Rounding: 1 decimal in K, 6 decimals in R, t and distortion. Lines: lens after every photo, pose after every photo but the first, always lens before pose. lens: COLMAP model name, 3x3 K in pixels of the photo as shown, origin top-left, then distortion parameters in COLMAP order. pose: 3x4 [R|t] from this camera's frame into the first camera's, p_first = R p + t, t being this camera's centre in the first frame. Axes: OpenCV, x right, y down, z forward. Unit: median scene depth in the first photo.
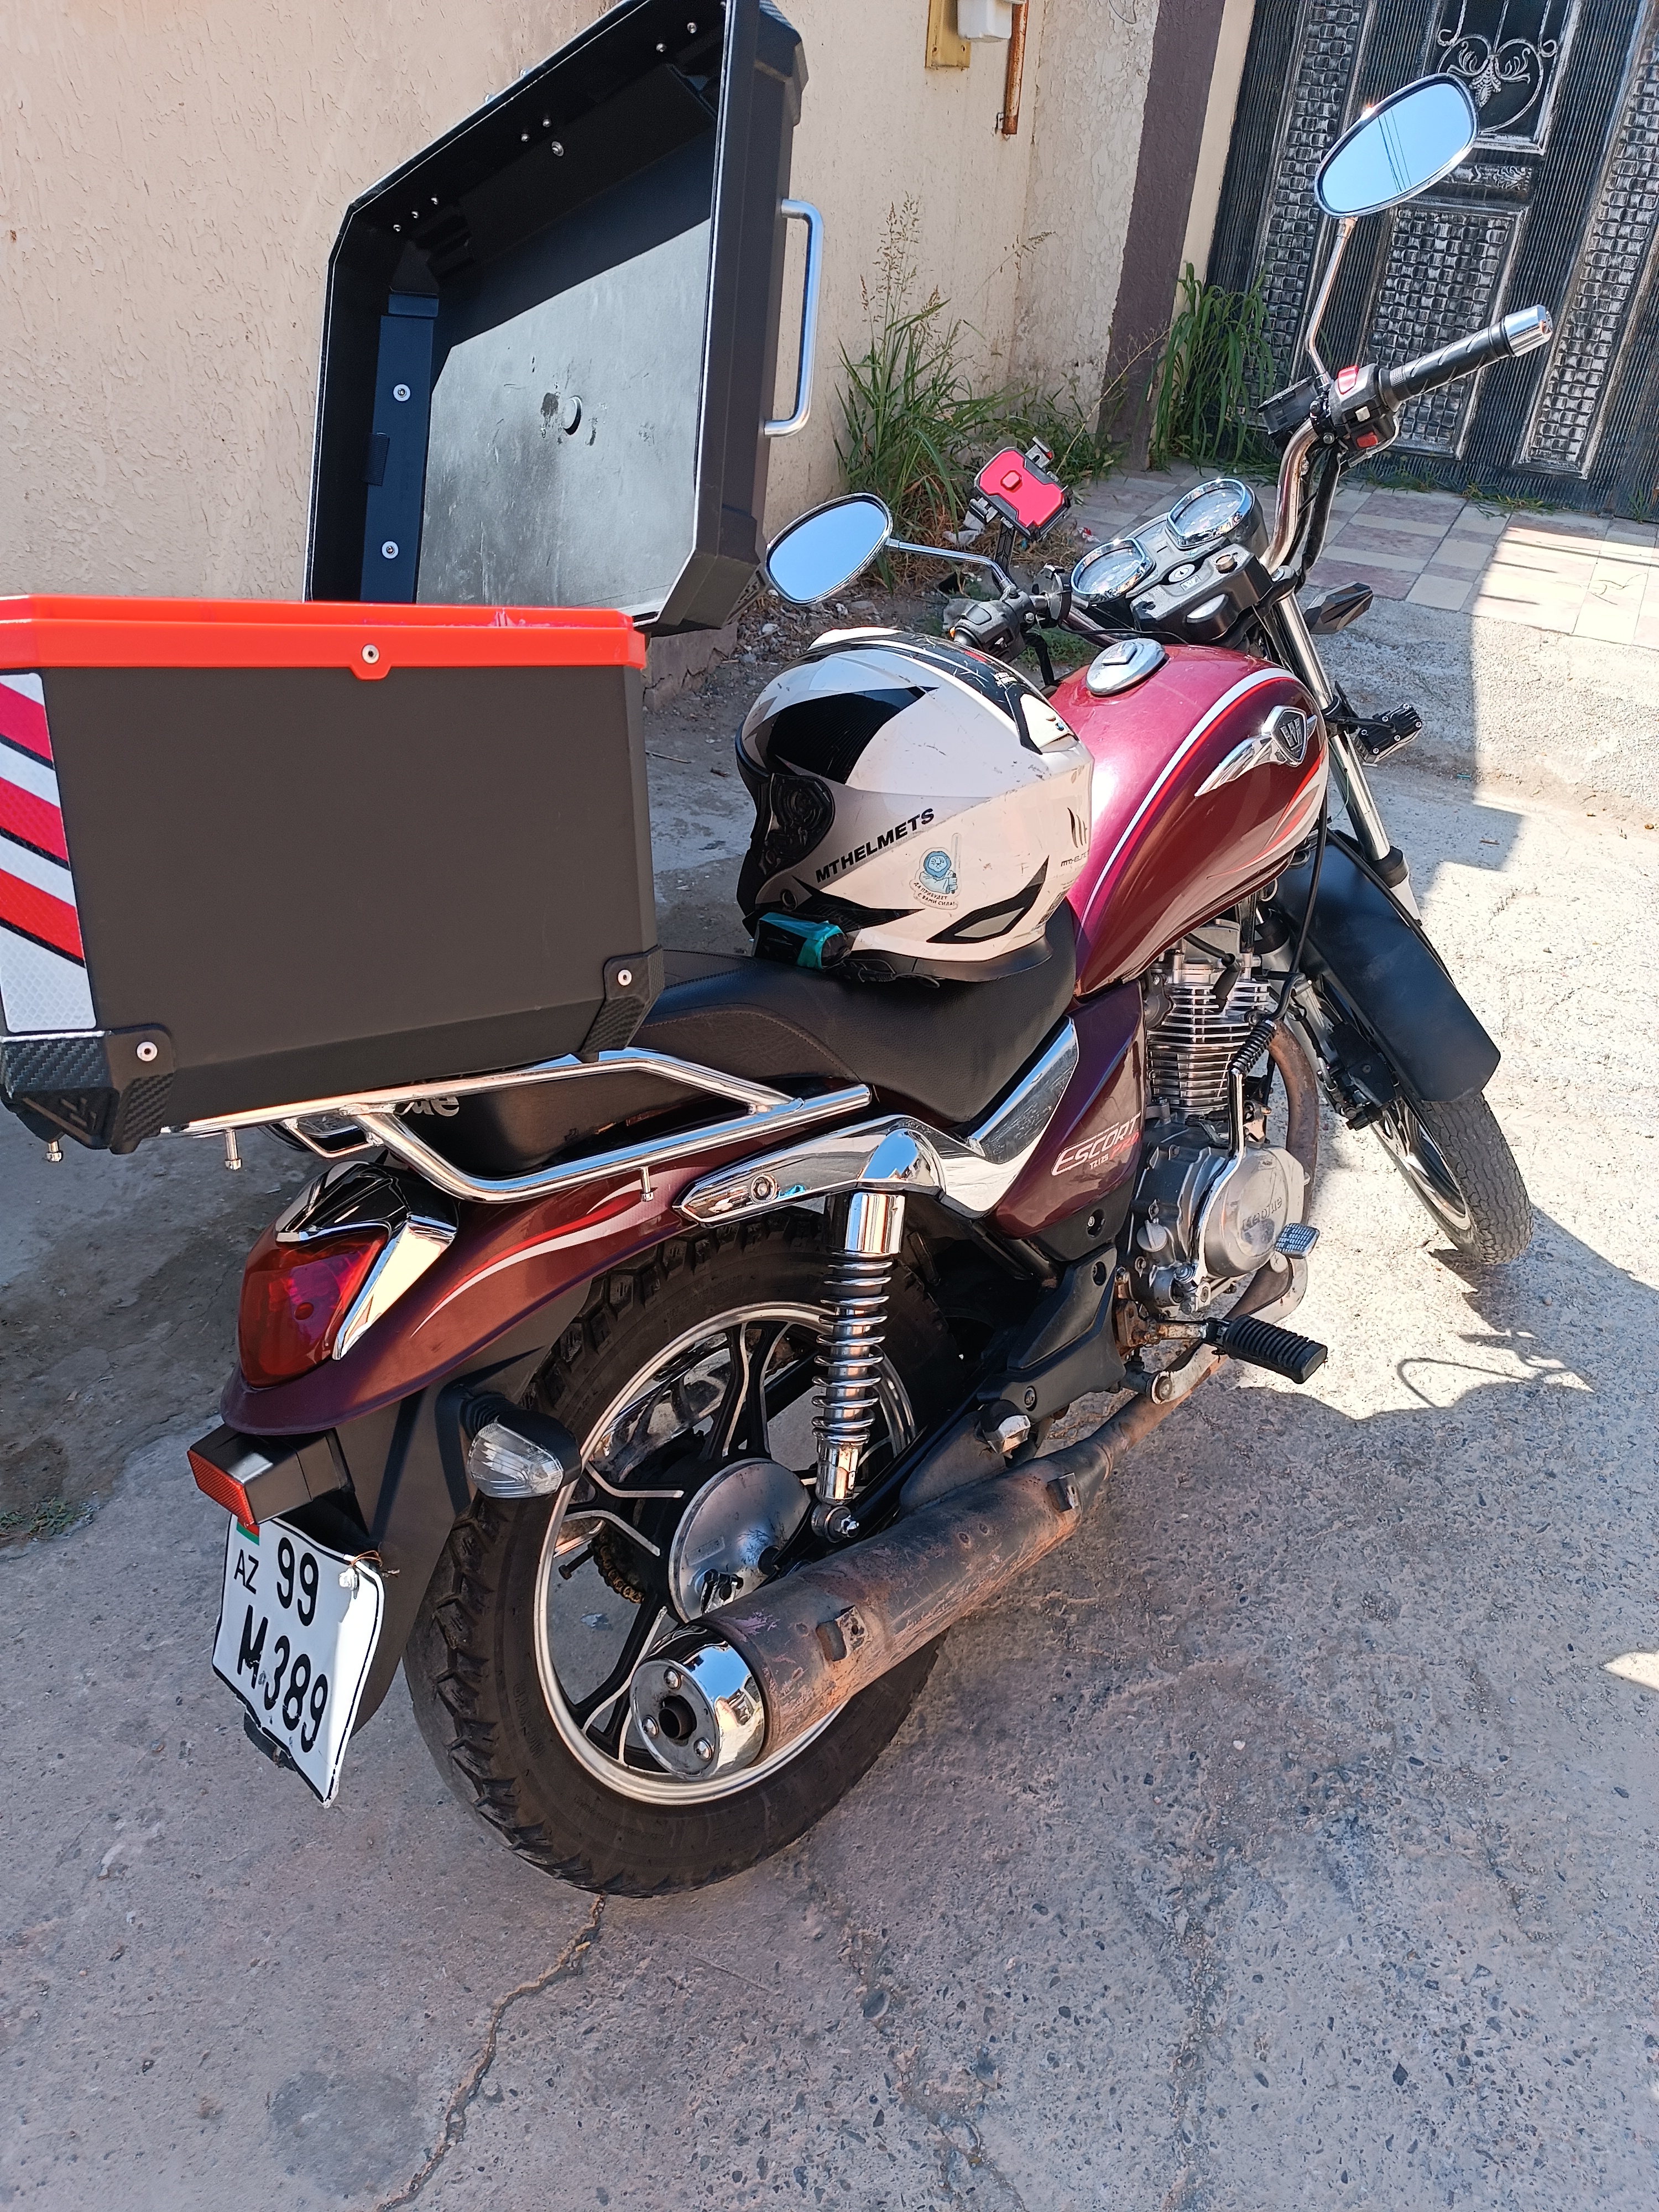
lens RADIAL K [[1620.2, 0, 829.5], [0, 1620.2, 1106.0], [0, 0, 1]] dist [0.043146, -0.048184]
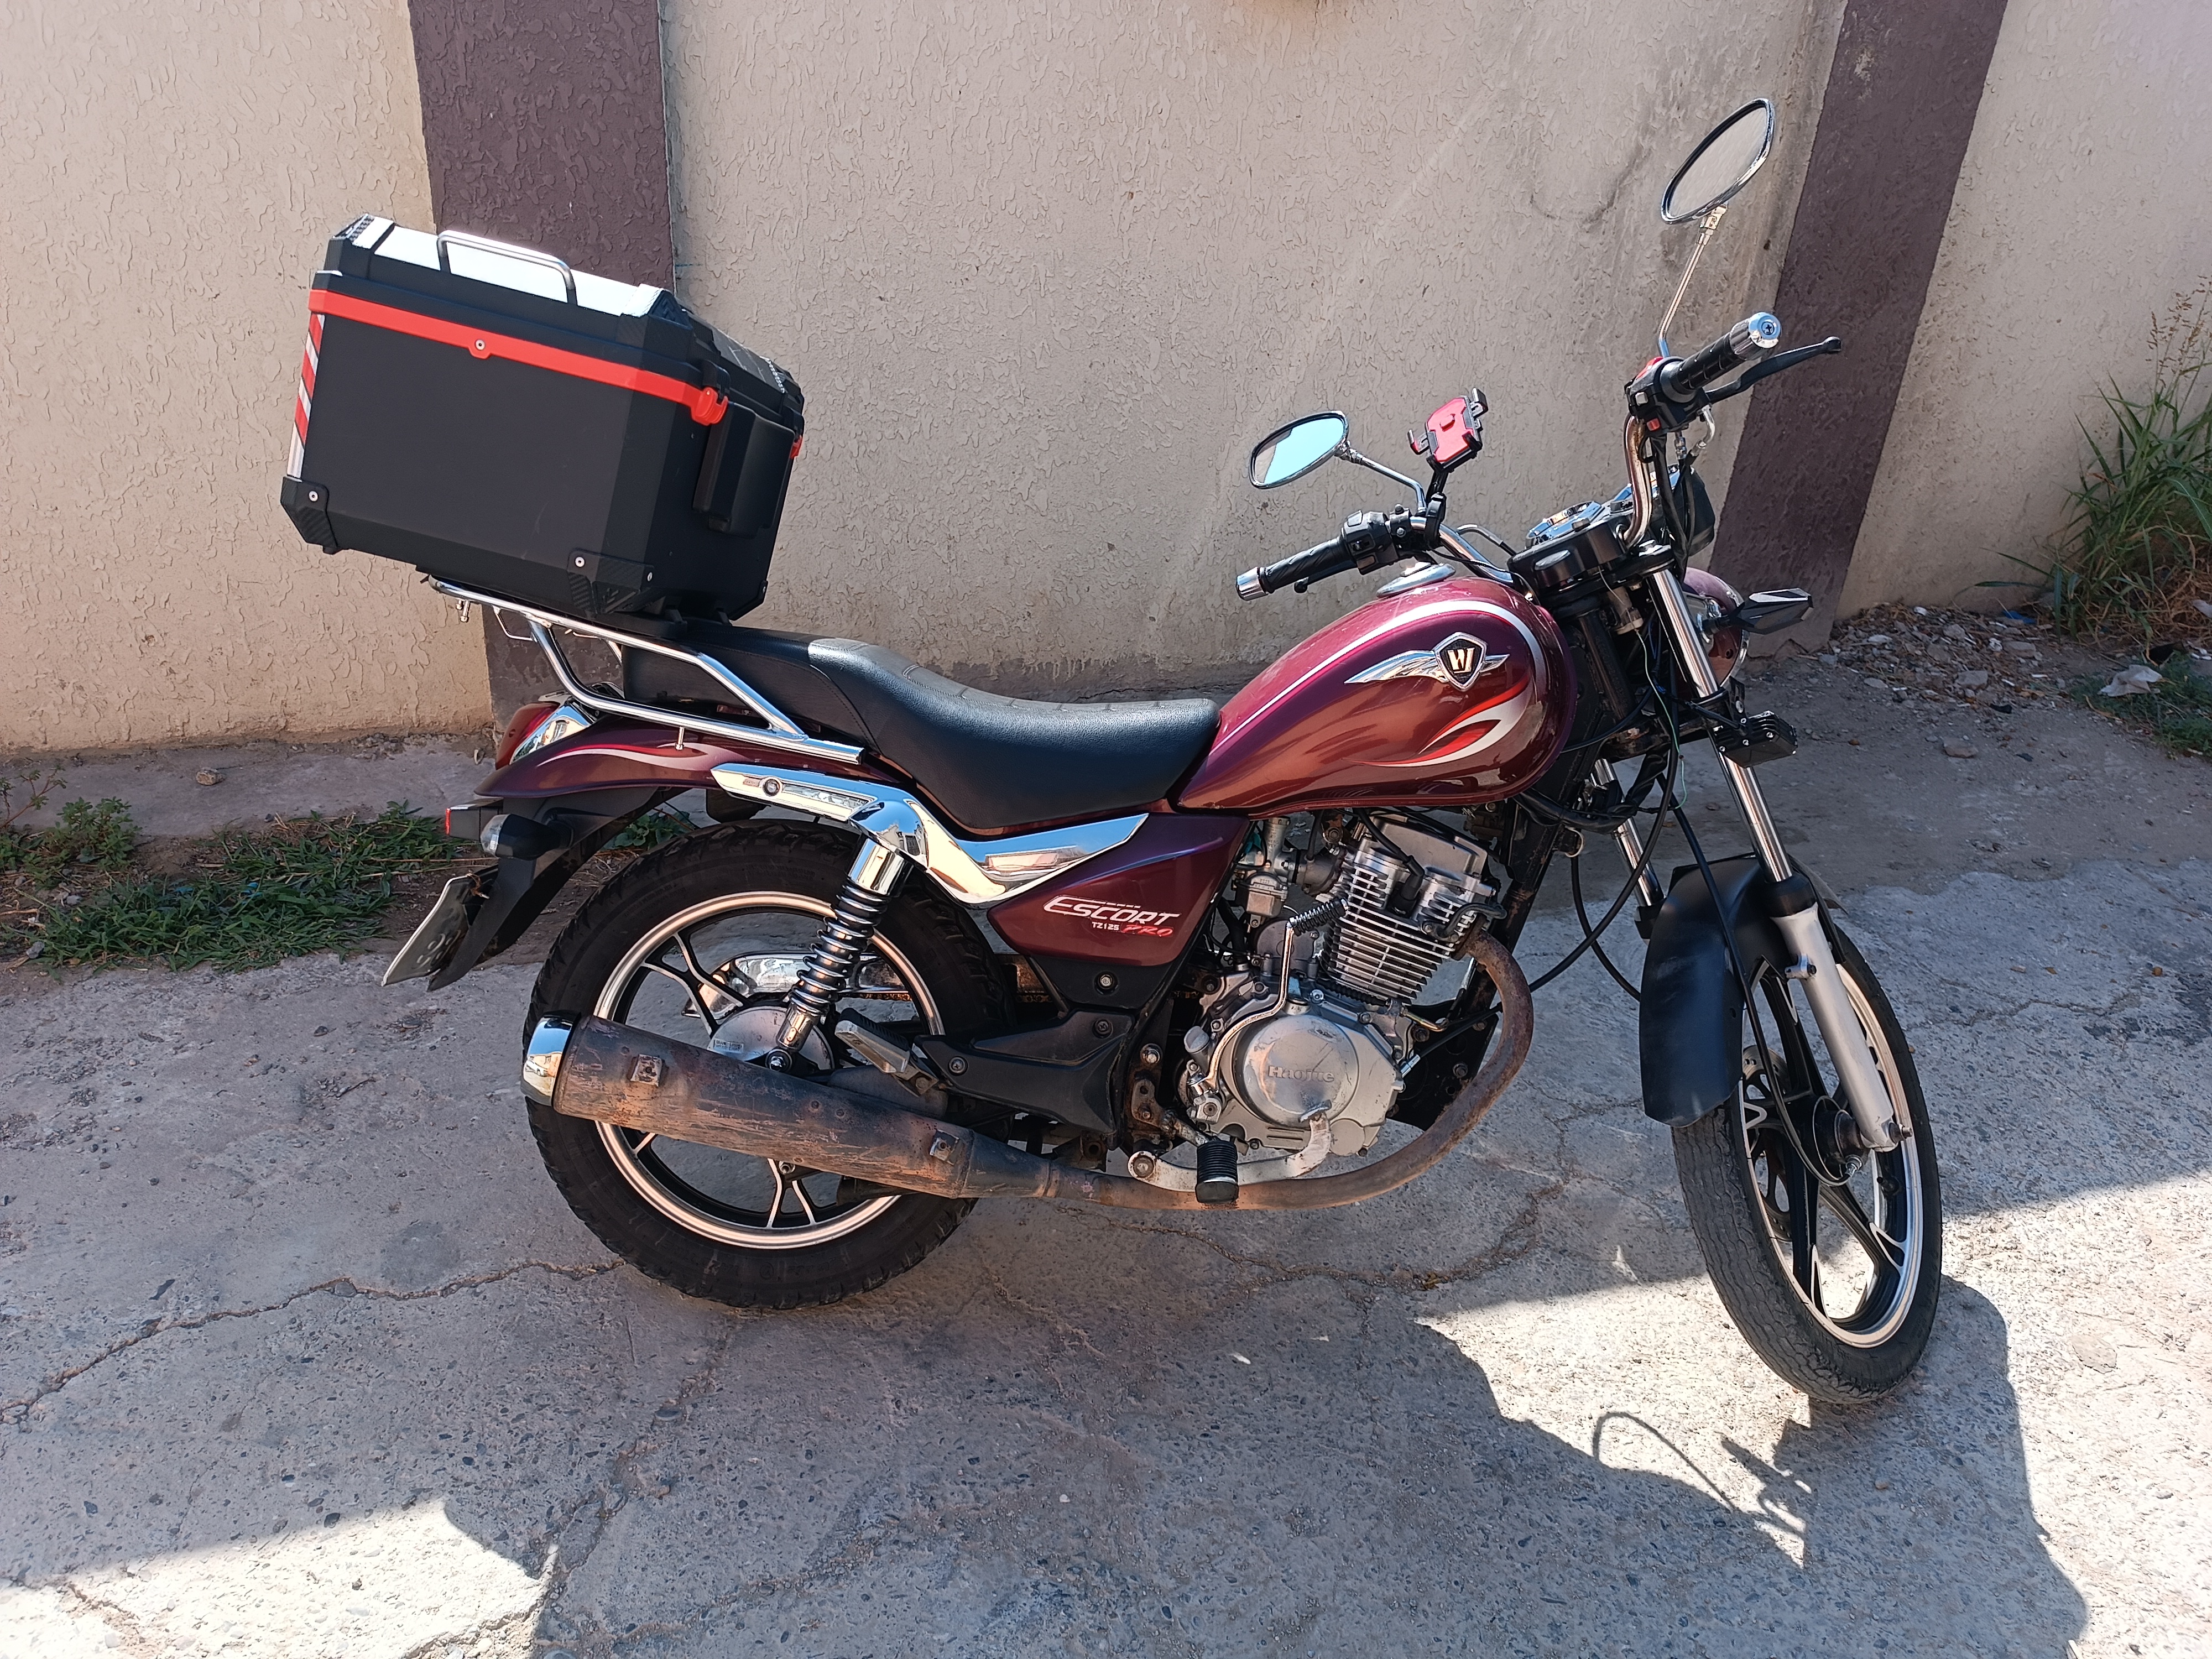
lens RADIAL K [[1611.1, 0, 1115.3], [0, 1611.1, 820.9], [0, 0, 1]] dist [0.053122, -0.054092]
pose [[0.679564, 0.316924, -0.661628, 0.306305], [-0.413915, 0.910251, 0.010880, -0.017374], [0.605695, 0.266464, 0.749753, 0.029271]]
